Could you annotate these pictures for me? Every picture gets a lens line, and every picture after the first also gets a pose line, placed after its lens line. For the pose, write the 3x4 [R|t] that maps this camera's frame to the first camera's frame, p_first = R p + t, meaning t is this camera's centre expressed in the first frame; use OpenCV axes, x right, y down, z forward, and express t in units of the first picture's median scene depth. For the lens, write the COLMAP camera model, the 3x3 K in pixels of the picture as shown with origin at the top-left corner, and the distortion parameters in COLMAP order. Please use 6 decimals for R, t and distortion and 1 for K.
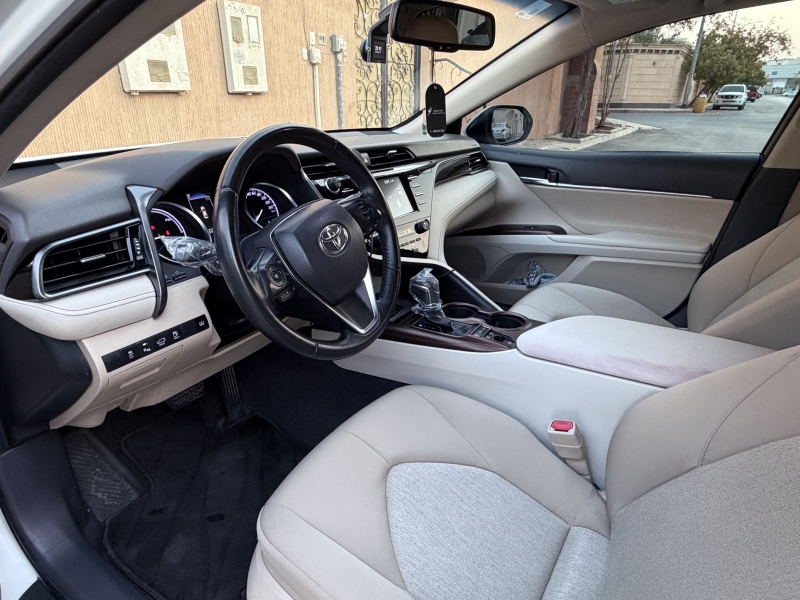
lens RADIAL K [[486.2, 0, 389.5], [0, 486.2, 299.9], [0, 0, 1]] dist [0.003504, -0.001690]
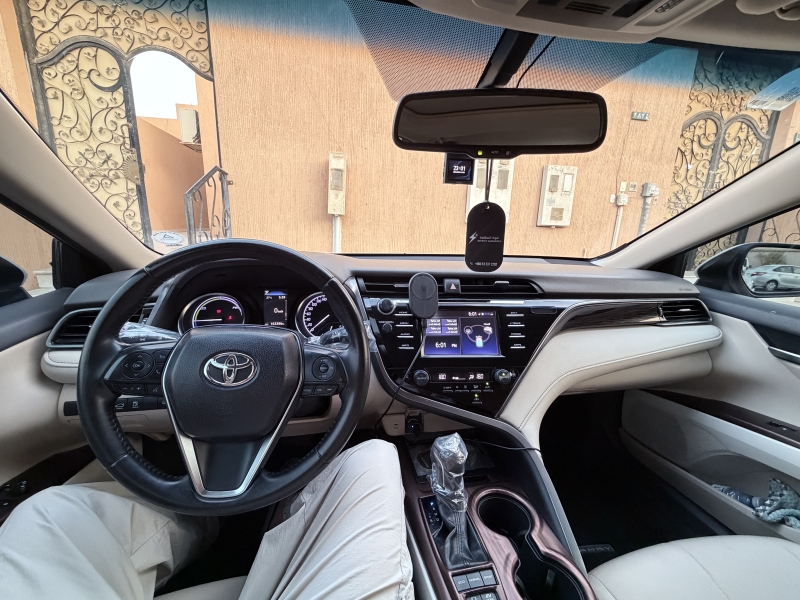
lens RADIAL K [[318.2, 0, 398.3], [0, 318.2, 301.2], [0, 0, 1]] dist [-0.002814, 0.000543]
pose [[0.692660, 0.188329, -0.696243, 0.062829], [-0.305362, 0.951099, -0.046525, -0.041701], [0.653434, 0.244832, 0.716296, 0.105306]]
